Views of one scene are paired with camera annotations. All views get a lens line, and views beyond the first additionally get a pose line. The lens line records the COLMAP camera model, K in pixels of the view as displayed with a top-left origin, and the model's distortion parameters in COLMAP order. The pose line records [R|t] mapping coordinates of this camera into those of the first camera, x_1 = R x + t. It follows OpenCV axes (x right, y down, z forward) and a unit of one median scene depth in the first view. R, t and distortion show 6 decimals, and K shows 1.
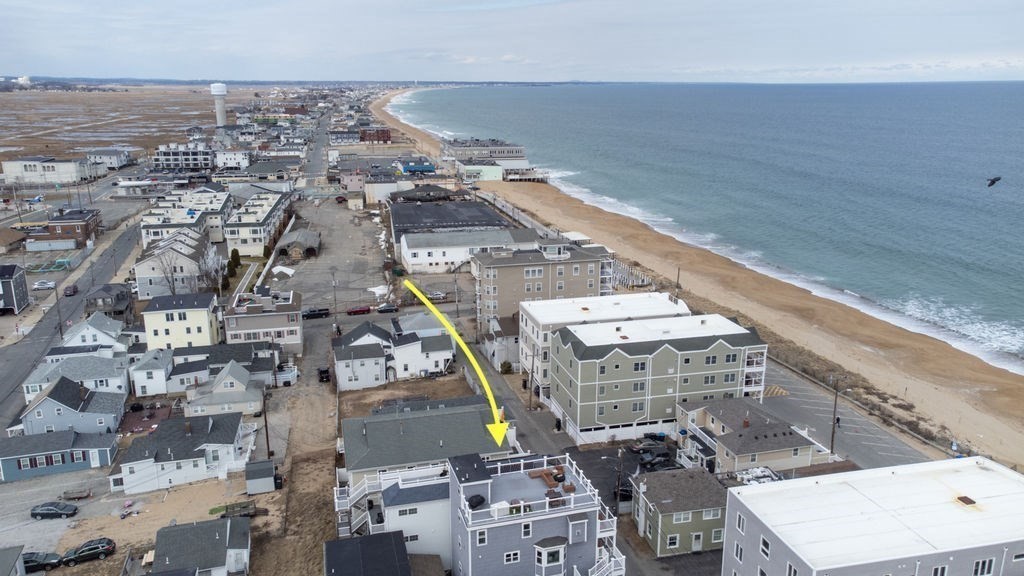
lens RADIAL K [[756.1, 0, 513.8], [0, 756.1, 292.0], [0, 0, 1]] dist [0.045034, 0.011581]
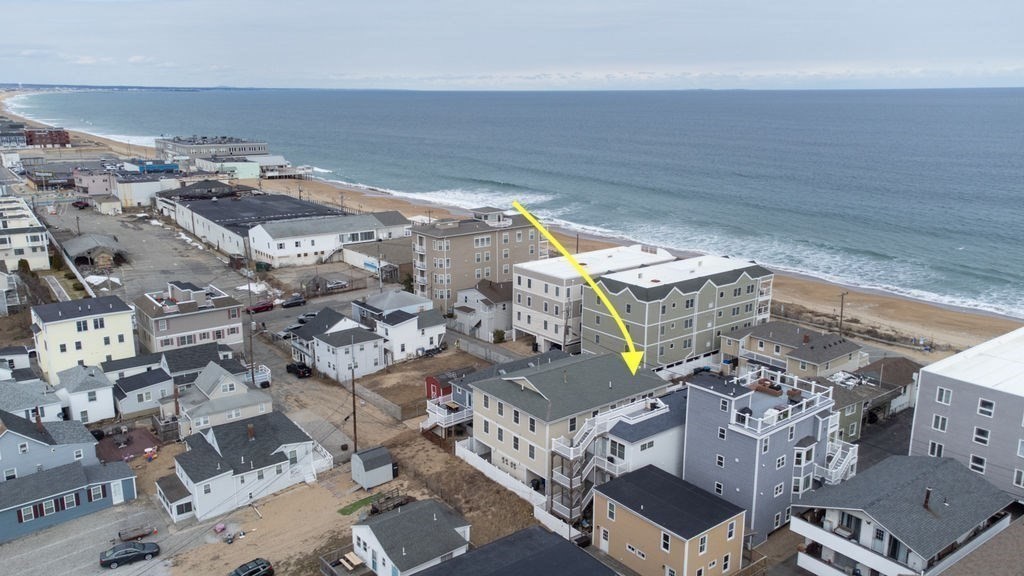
lens RADIAL K [[789.3, 0, 505.4], [0, 789.3, 289.5], [0, 0, 1]] dist [0.033891, 0.004392]
pose [[0.919160, -0.095743, 0.382072, -0.390674], [0.103353, 0.994645, 0.000610, 0.043566], [-0.380084, 0.038927, 0.924132, 0.081456]]
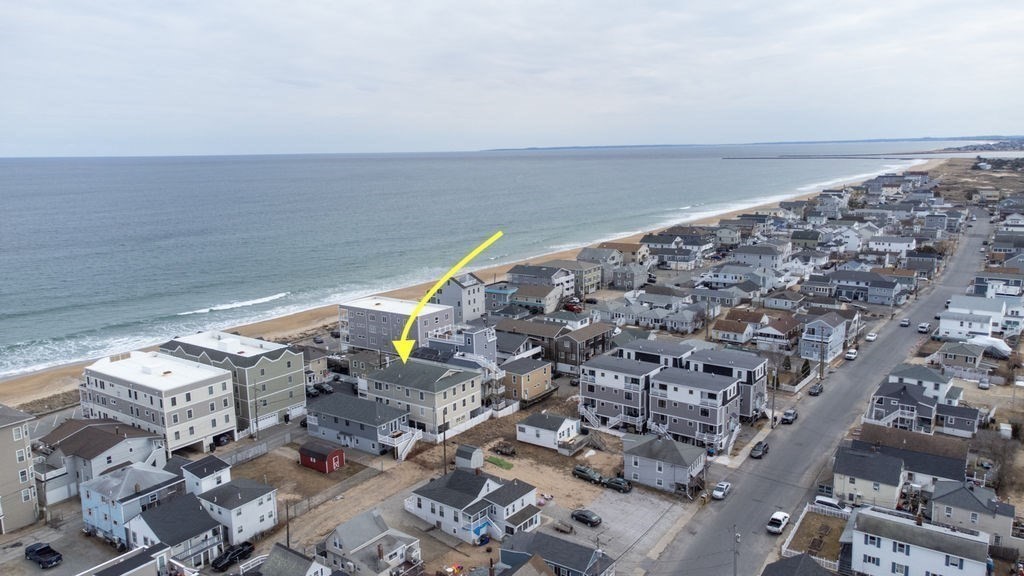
lens RADIAL K [[756.1, 0, 510.7], [0, 756.1, 284.8], [0, 0, 1]] dist [0.045034, 0.011581]
pose [[-0.641734, -0.125329, 0.756617, -1.058409], [0.217114, 0.916510, 0.335962, -0.377603], [-0.735553, 0.379871, -0.560945, 1.278697]]
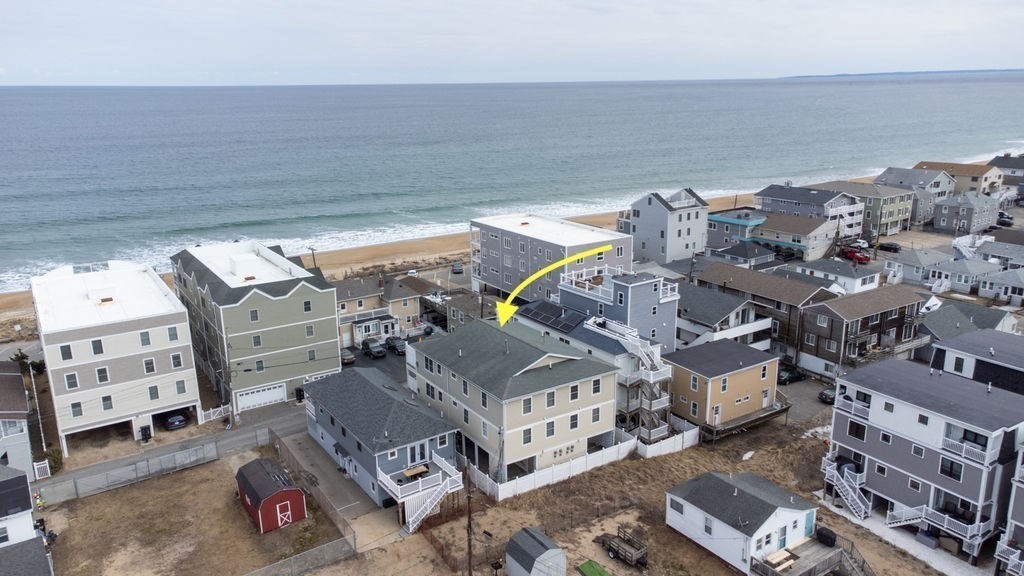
lens RADIAL K [[756.1, 0, 512.0], [0, 756.1, 281.5], [0, 0, 1]] dist [0.045034, 0.011581]
pose [[-0.322886, -0.238983, 0.915768, -0.638241], [0.257580, 0.908881, 0.328005, -0.132326], [-0.910713, 0.341792, -0.231908, 0.878359]]
